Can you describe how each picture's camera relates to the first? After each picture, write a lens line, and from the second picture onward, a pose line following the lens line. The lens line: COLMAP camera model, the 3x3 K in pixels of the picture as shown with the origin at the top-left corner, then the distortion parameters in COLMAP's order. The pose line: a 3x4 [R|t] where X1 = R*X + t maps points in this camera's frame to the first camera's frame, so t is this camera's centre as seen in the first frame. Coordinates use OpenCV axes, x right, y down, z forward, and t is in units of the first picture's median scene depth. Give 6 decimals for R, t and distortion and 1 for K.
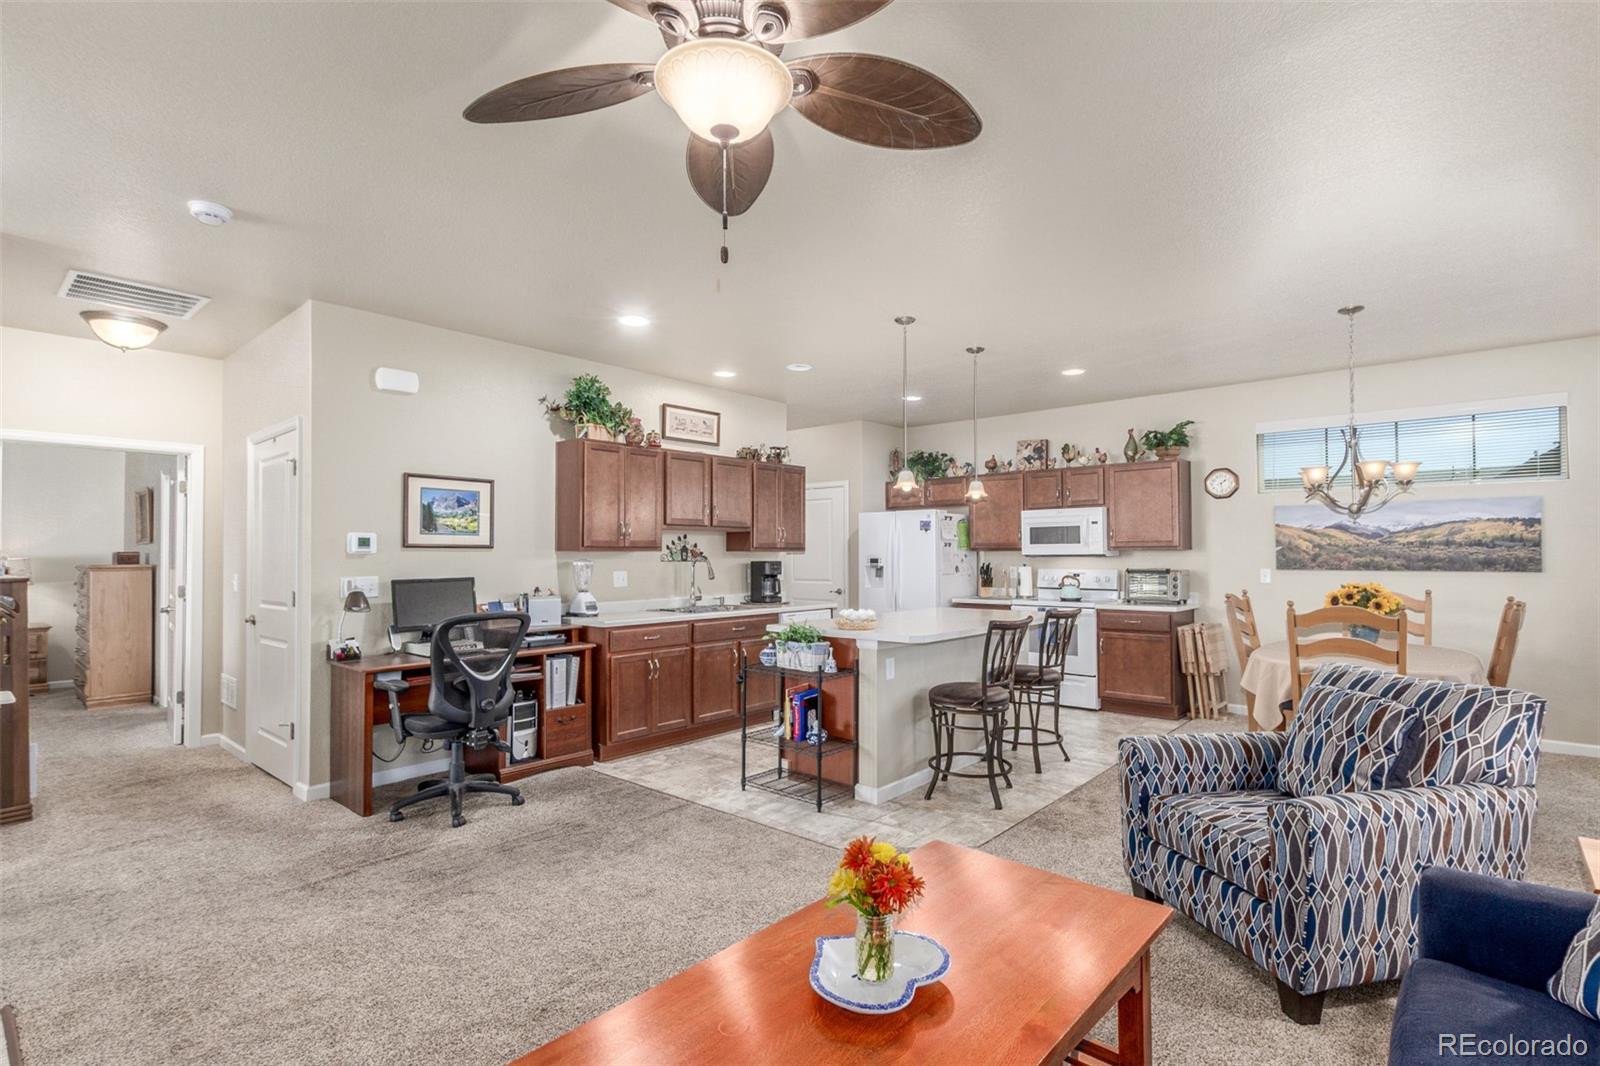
lens RADIAL K [[777.3, 0, 783.4], [0, 777.3, 537.1], [0, 0, 1]] dist [0.000698, 0.000144]
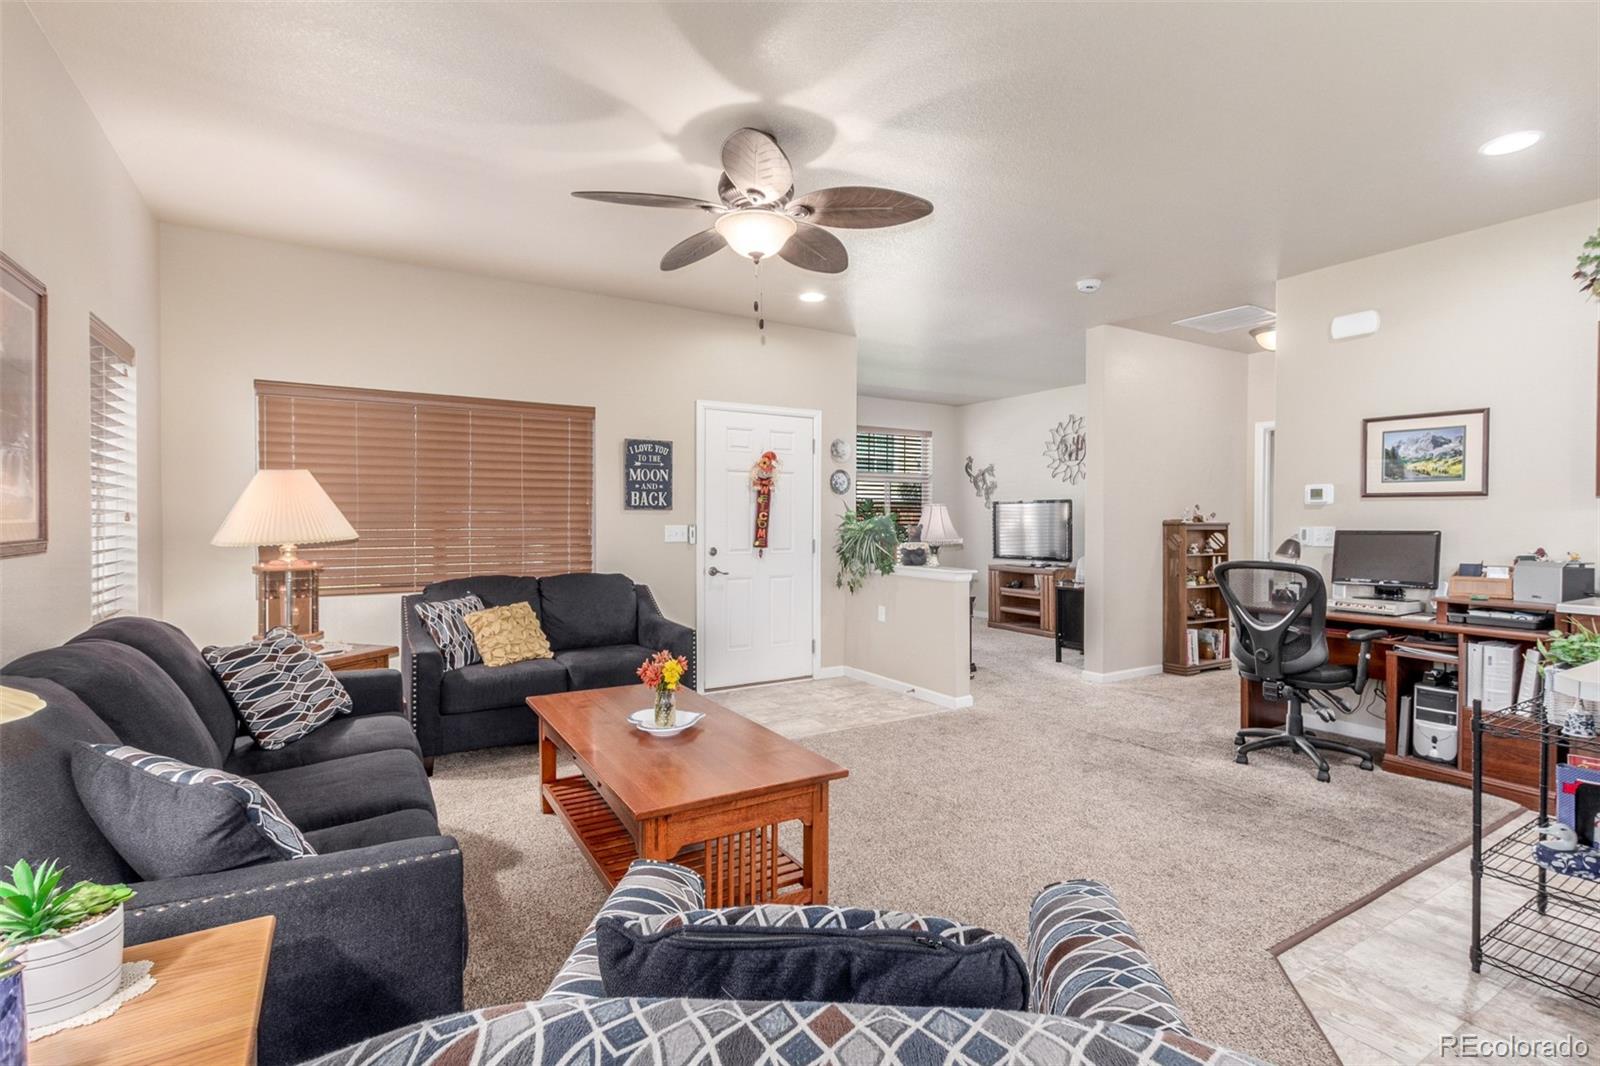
lens RADIAL K [[735.9, 0, 803.2], [0, 735.9, 517.1], [0, 0, 1]] dist [-0.000364, -0.000075]
pose [[-0.286732, 0.009639, -0.957962, 0.433507], [0.023768, 0.999713, 0.002945, 0.014062], [0.957716, -0.021924, -0.286879, 0.450964]]
